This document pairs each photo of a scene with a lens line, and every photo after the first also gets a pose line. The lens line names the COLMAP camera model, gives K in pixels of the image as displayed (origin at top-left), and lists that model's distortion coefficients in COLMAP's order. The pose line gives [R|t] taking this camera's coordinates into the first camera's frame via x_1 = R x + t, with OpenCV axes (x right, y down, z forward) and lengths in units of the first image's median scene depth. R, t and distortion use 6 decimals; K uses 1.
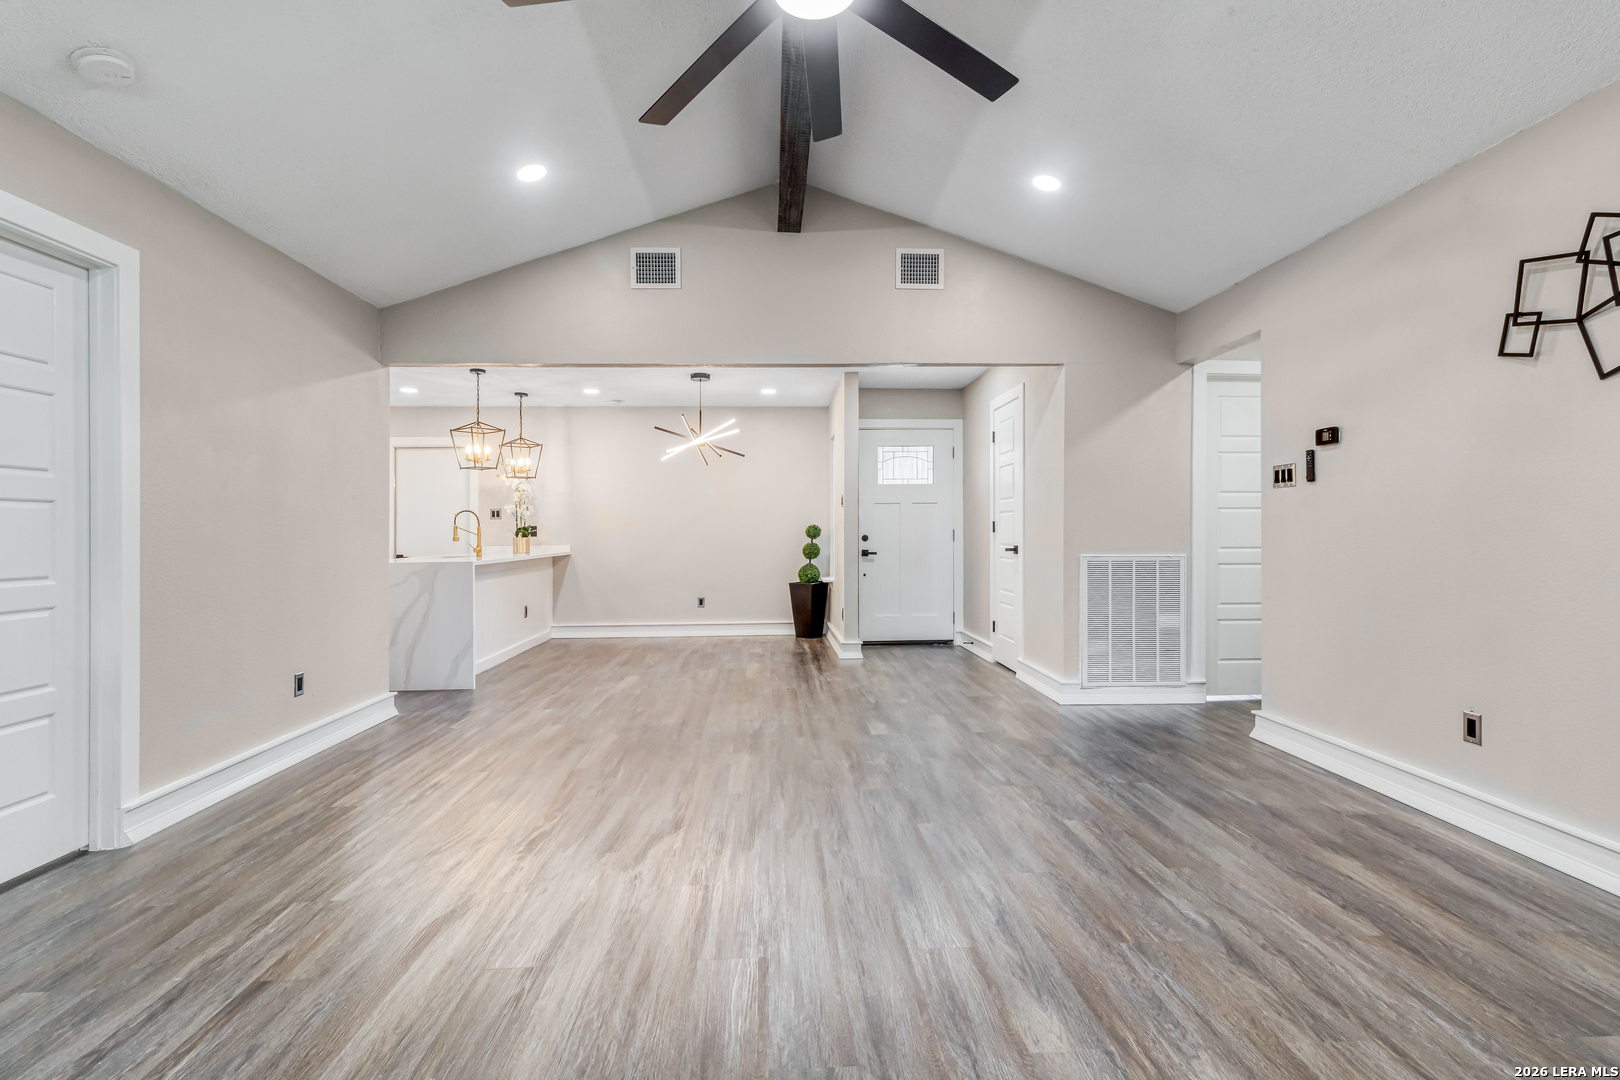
lens RADIAL K [[754.9, 0, 812.2], [0, 754.9, 531.1], [0, 0, 1]] dist [0.005435, 0.000632]
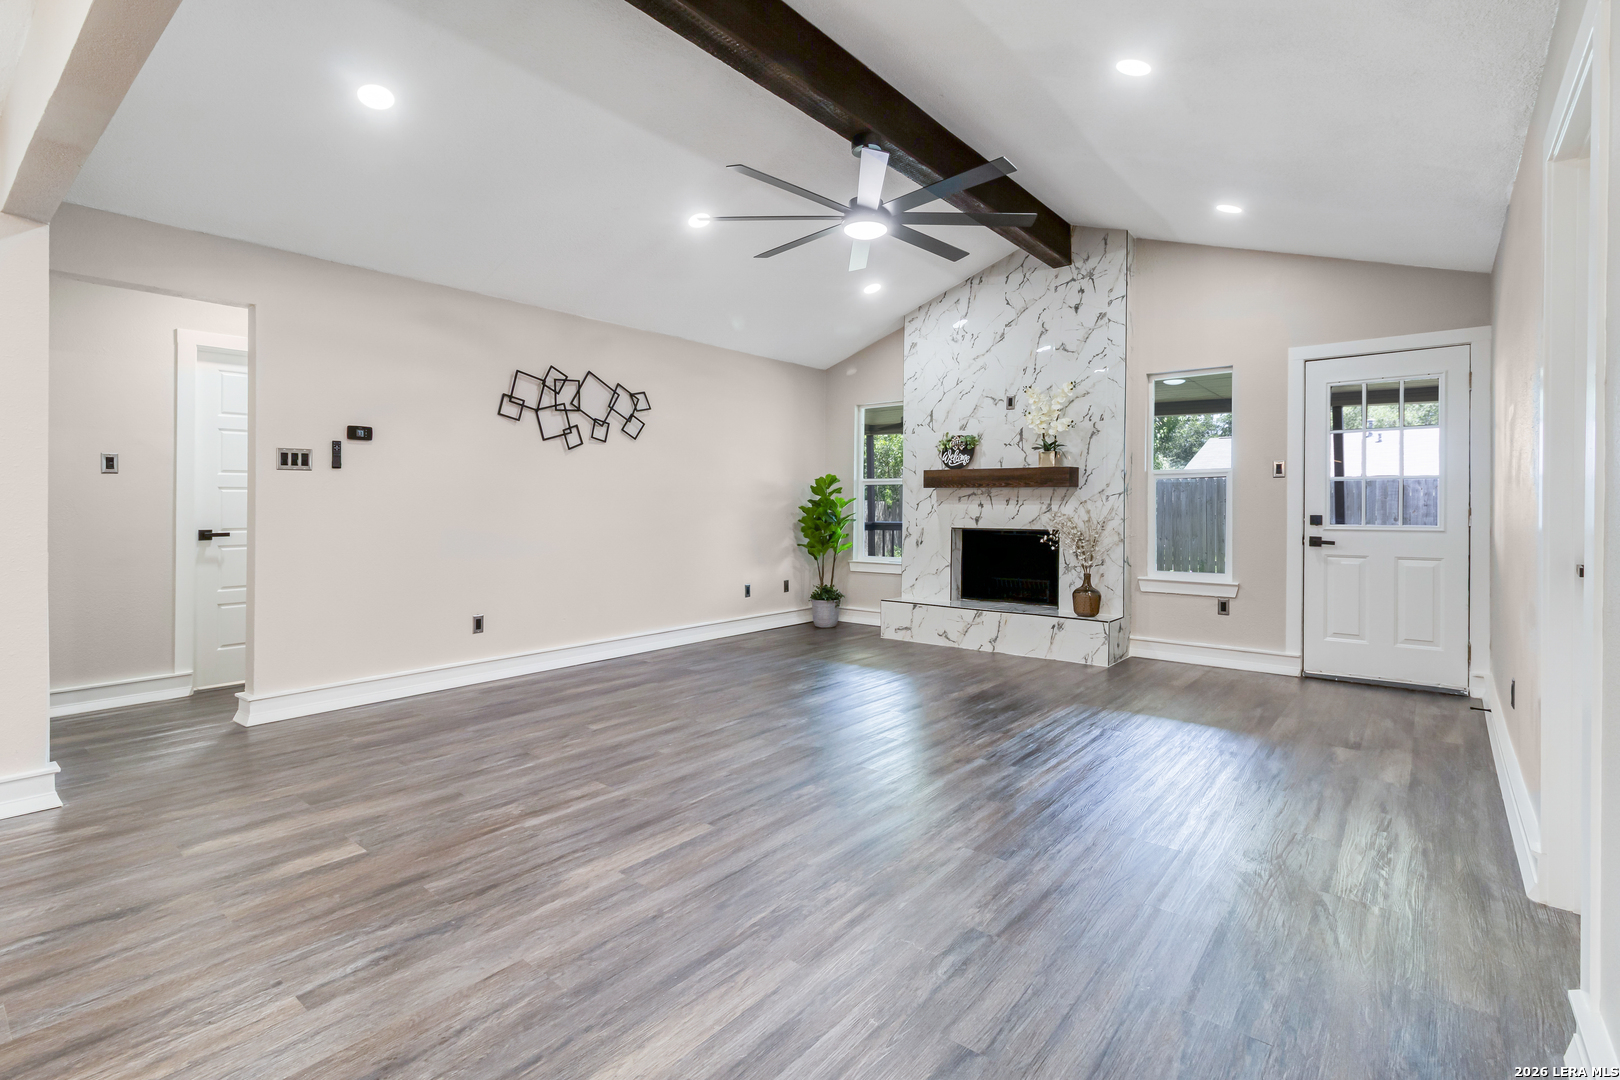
lens RADIAL K [[754.9, 0, 810.7], [0, 754.9, 519.3], [0, 0, 1]] dist [0.005435, 0.000632]
pose [[-0.737612, -0.004270, 0.675212, -0.500614], [0.008815, 0.999834, 0.015953, 0.000628], [-0.675168, 0.017719, -0.737451, 1.033935]]
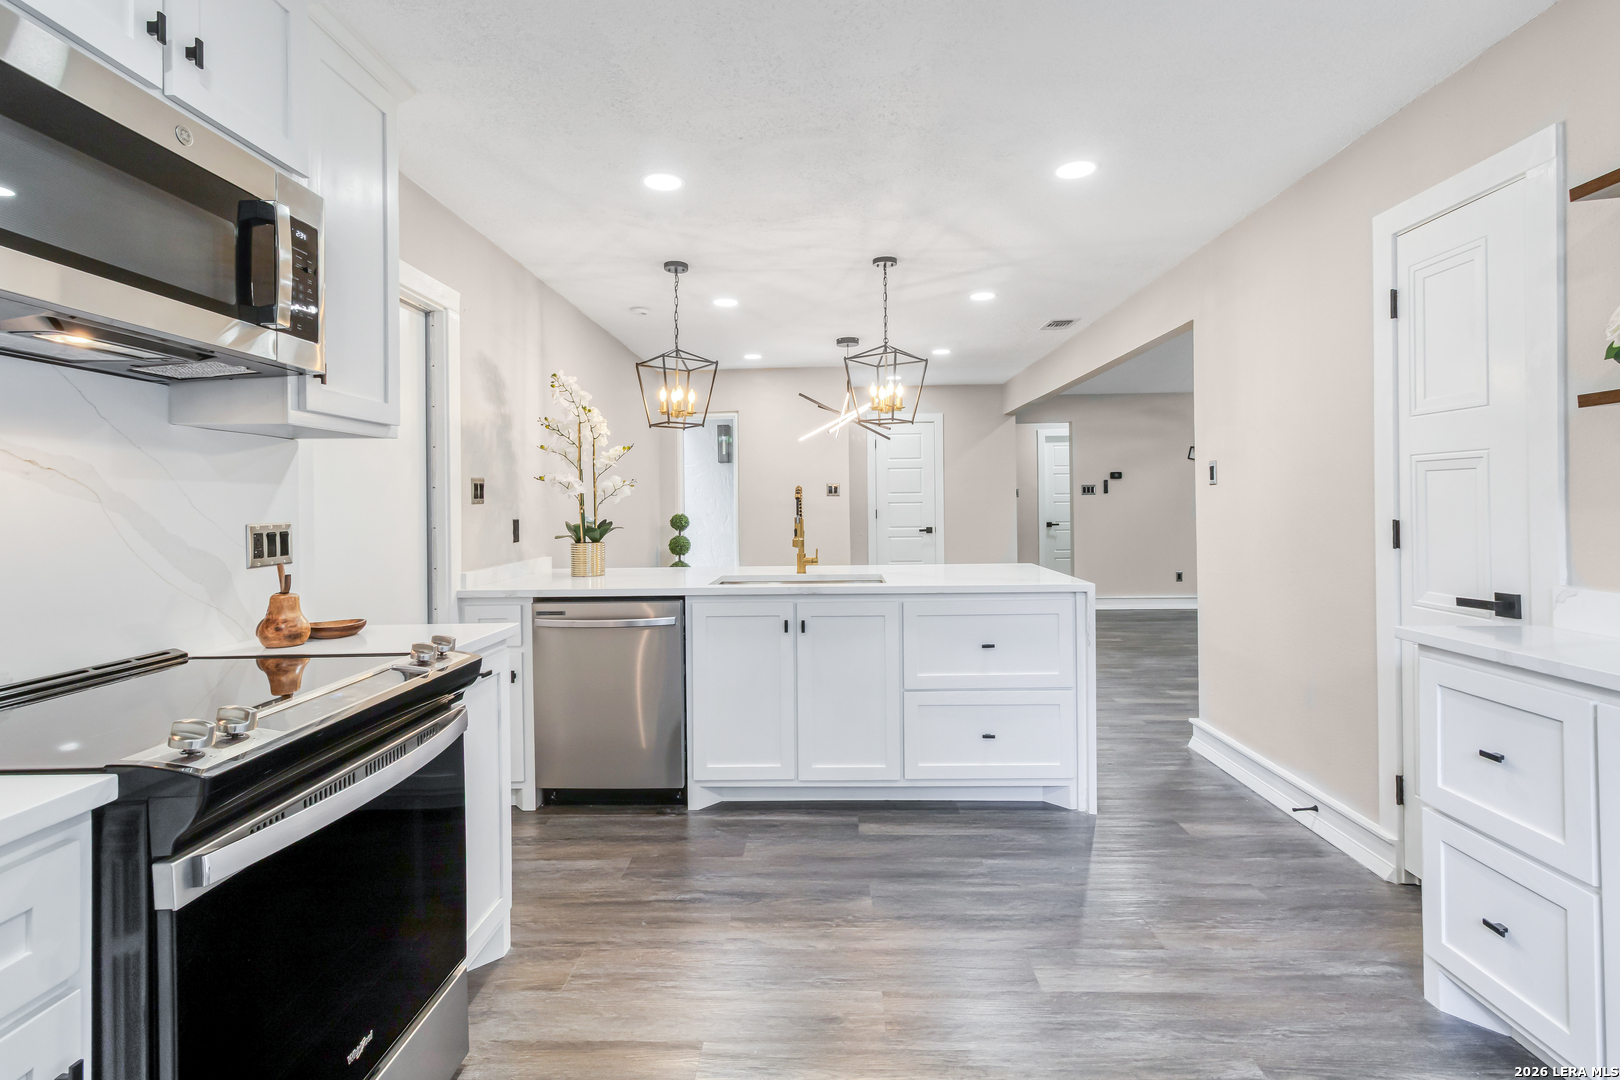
lens RADIAL K [[754.9, 0, 806.9], [0, 754.9, 493.7], [0, 0, 1]] dist [0.005435, 0.000632]
pose [[0.086371, 0.022767, 0.996003, -1.366911], [0.014494, 0.999604, -0.024107, -0.014784], [-0.996158, 0.016518, 0.086006, 1.315279]]
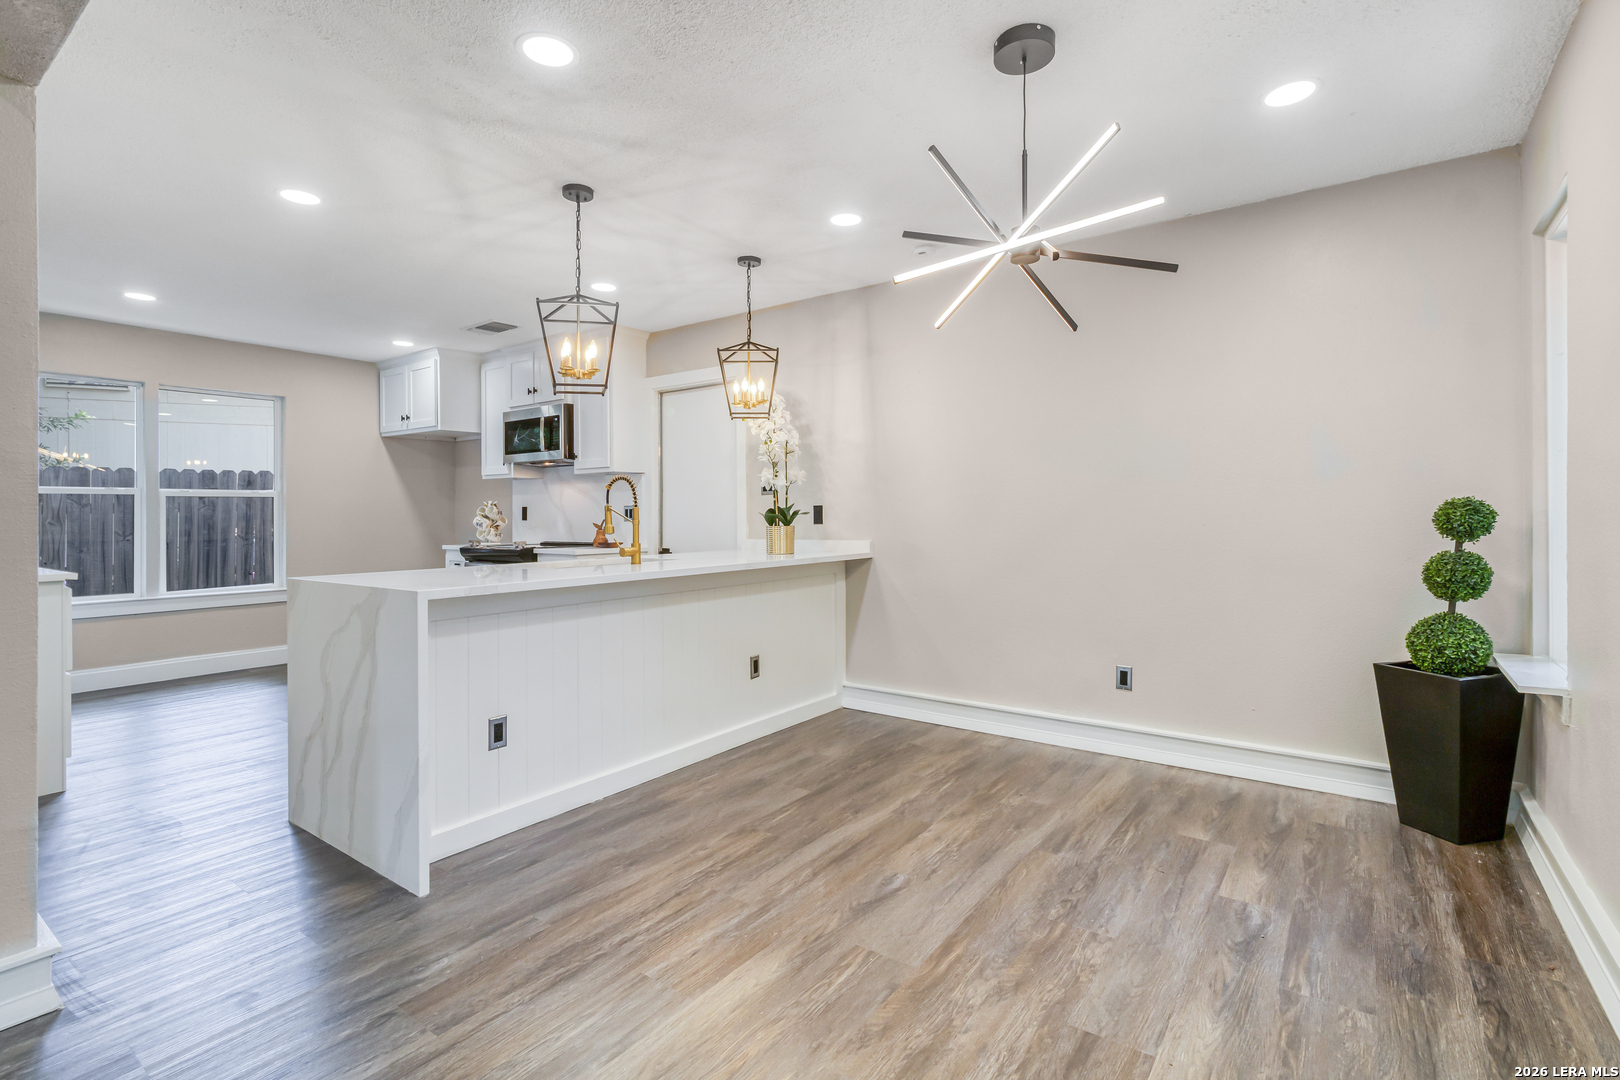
lens RADIAL K [[754.9, 0, 812.7], [0, 754.9, 507.3], [0, 0, 1]] dist [0.005435, 0.000632]
pose [[0.775376, -0.002983, -0.631493, -0.016879], [-0.000612, 0.999985, -0.005476, -0.003983], [0.631499, 0.004632, 0.775362, 0.926545]]
